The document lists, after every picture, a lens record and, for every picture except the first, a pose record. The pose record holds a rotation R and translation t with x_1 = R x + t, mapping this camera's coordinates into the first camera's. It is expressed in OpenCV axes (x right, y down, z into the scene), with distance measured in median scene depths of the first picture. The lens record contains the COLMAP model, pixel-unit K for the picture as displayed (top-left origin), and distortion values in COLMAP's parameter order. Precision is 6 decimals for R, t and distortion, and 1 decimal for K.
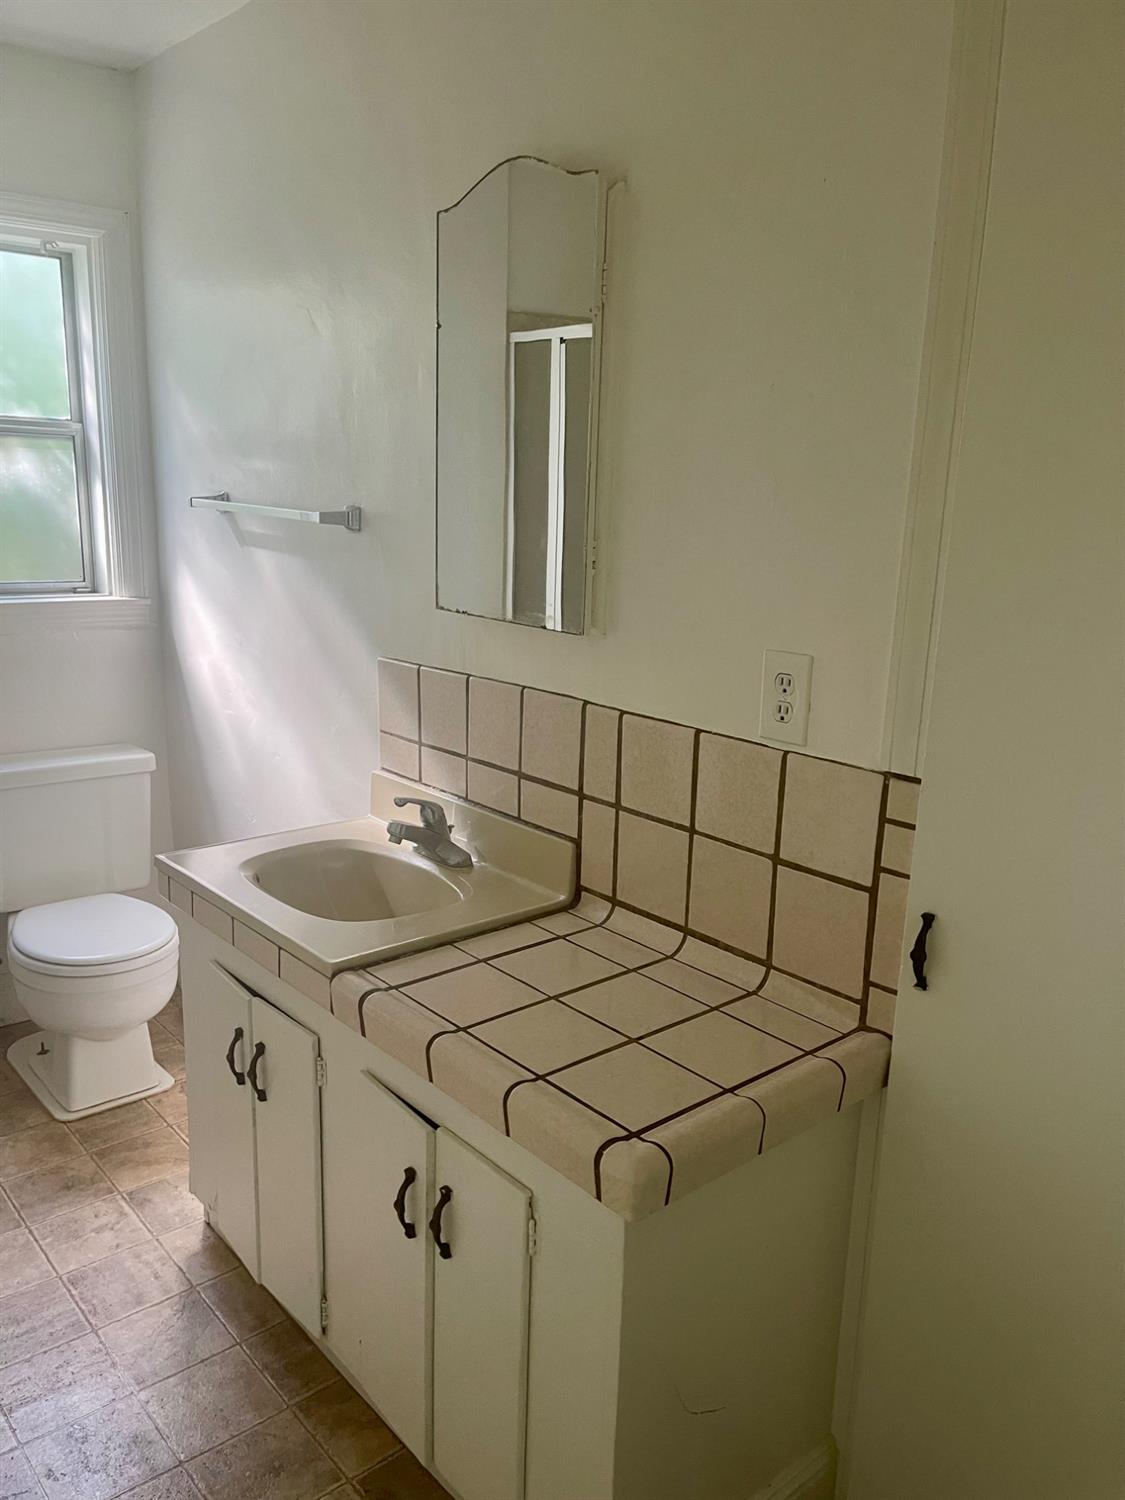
lens RADIAL K [[1133.0, 0, 558.7], [0, 1133.0, 773.3], [0, 0, 1]] dist [0.040122, -0.036625]
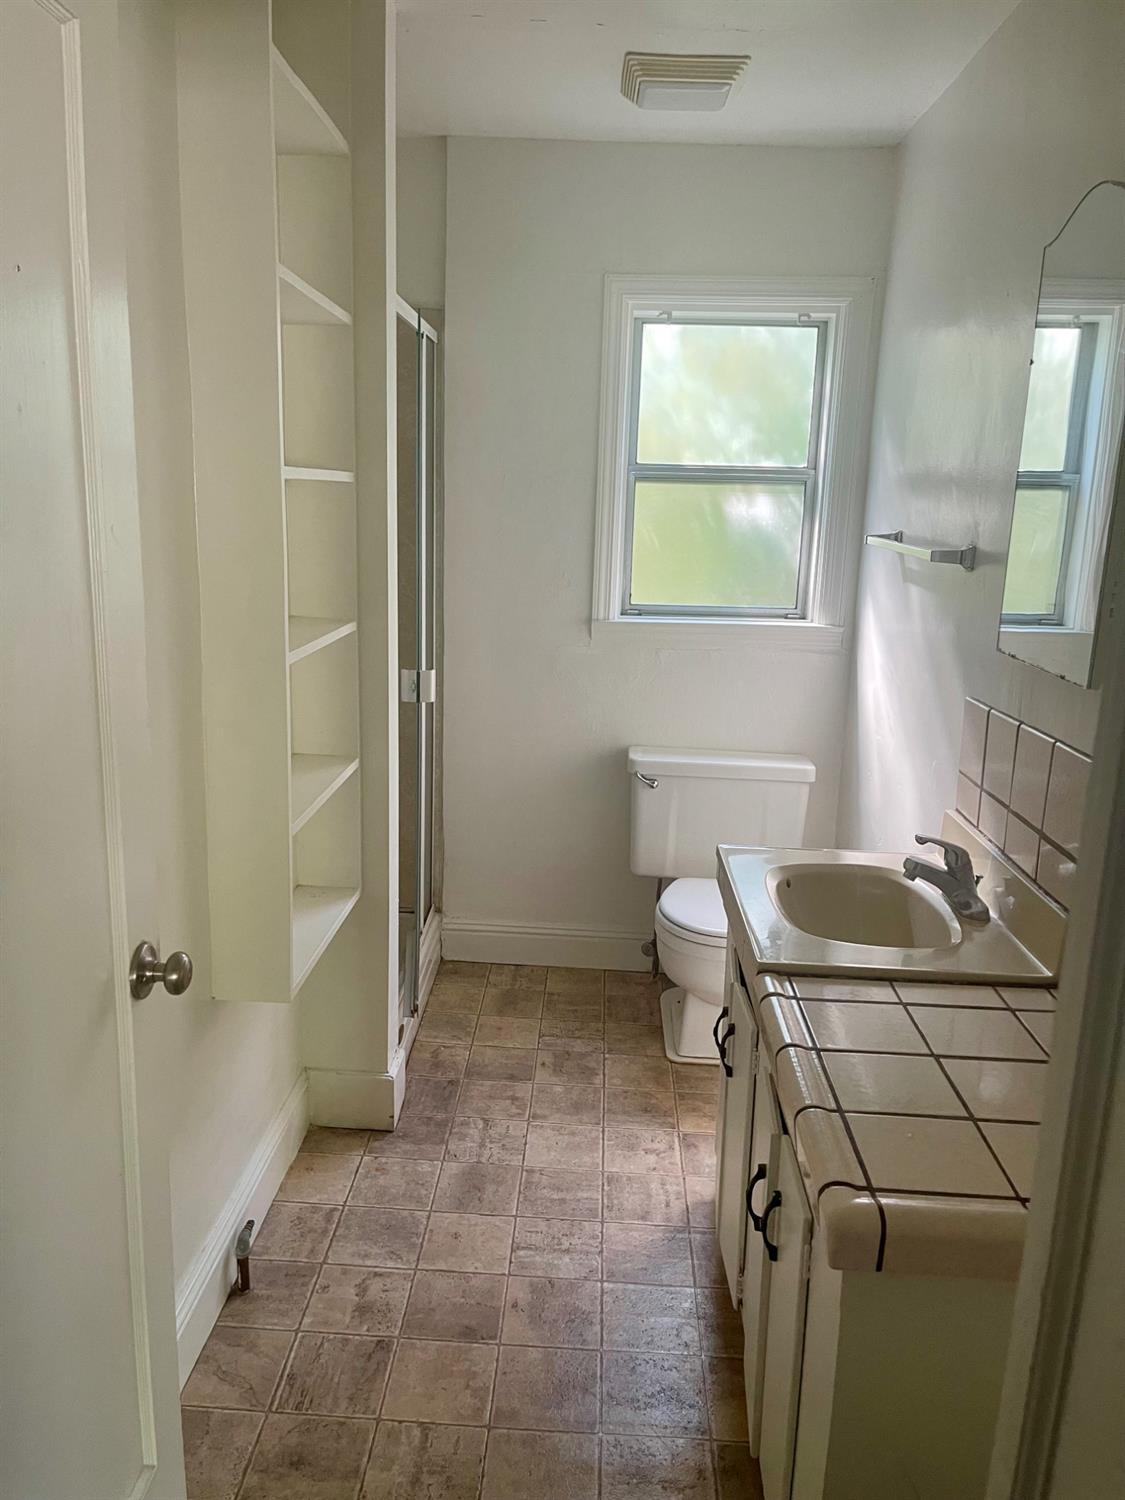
lens RADIAL K [[1133.0, 0, 558.7], [0, 1133.0, 773.3], [0, 0, 1]] dist [0.040122, -0.036625]
pose [[0.721595, 0.150116, -0.675845, 0.237776], [-0.169304, 0.984832, 0.037982, -0.012971], [0.671295, 0.087015, 0.736065, 0.033480]]
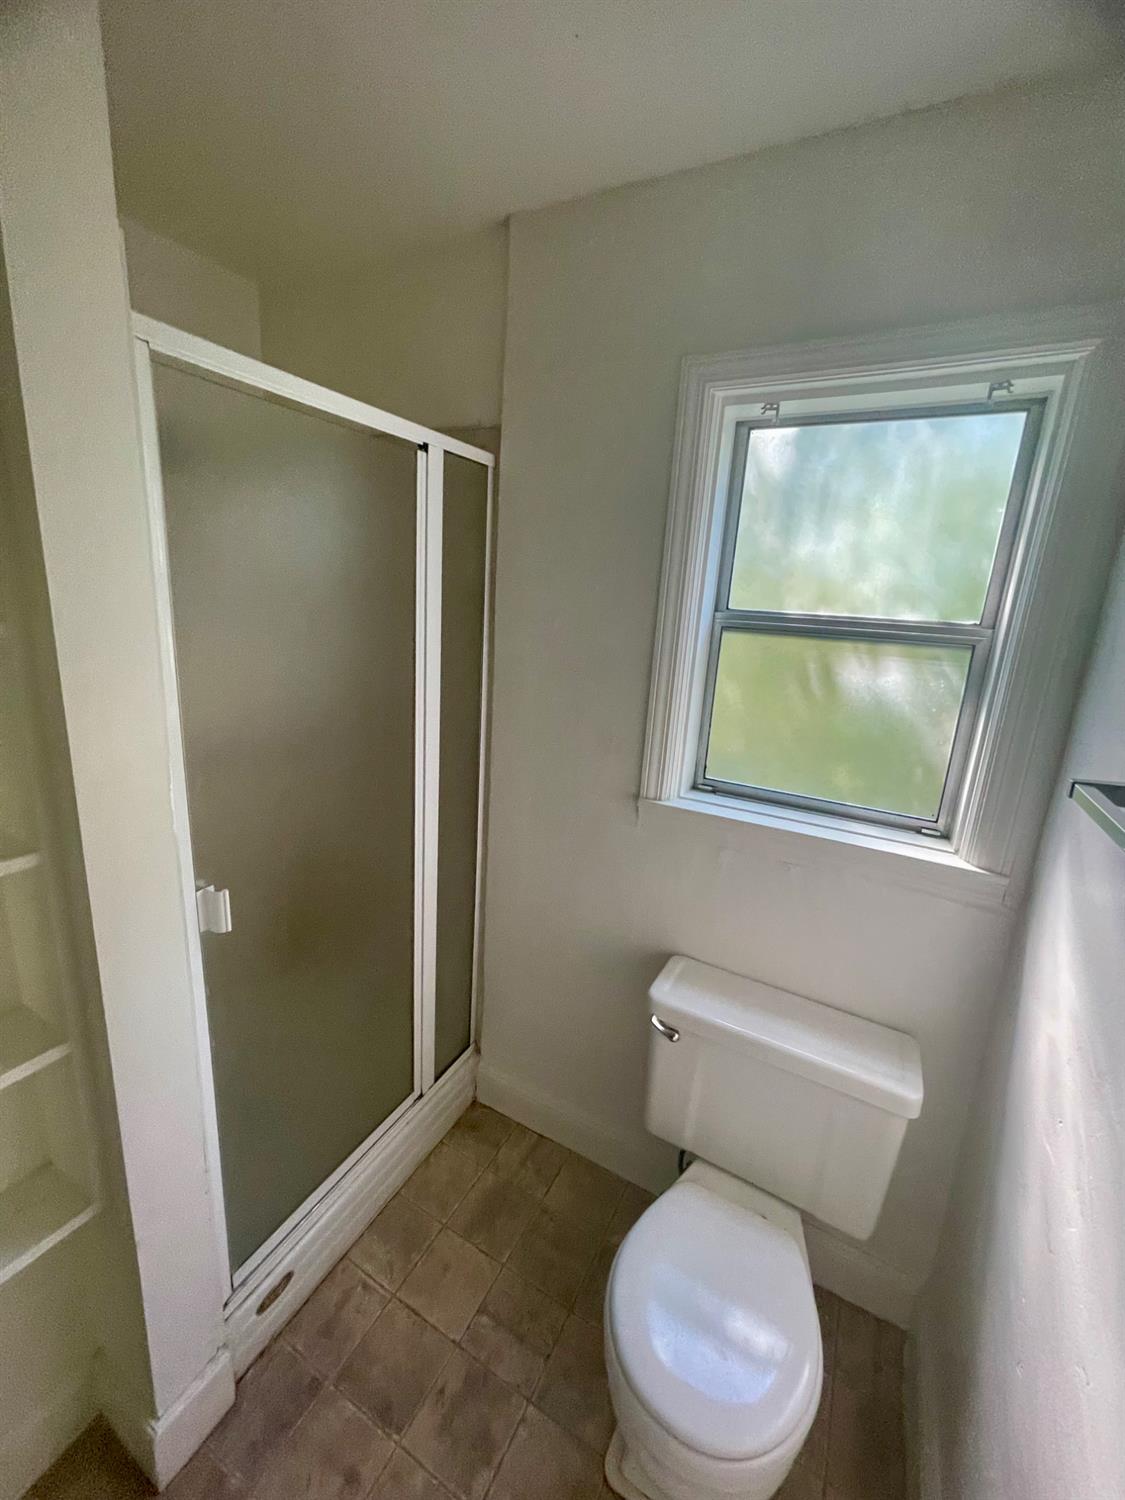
lens RADIAL K [[596.4, 0, 567.9], [0, 596.4, 743.6], [0, 0, 1]] dist [0.002736, -0.000024]
pose [[0.353025, 0.206175, -0.912615, -0.166547], [-0.275544, 0.955068, 0.109178, -0.233312], [0.894119, 0.212923, 0.393973, 0.712197]]
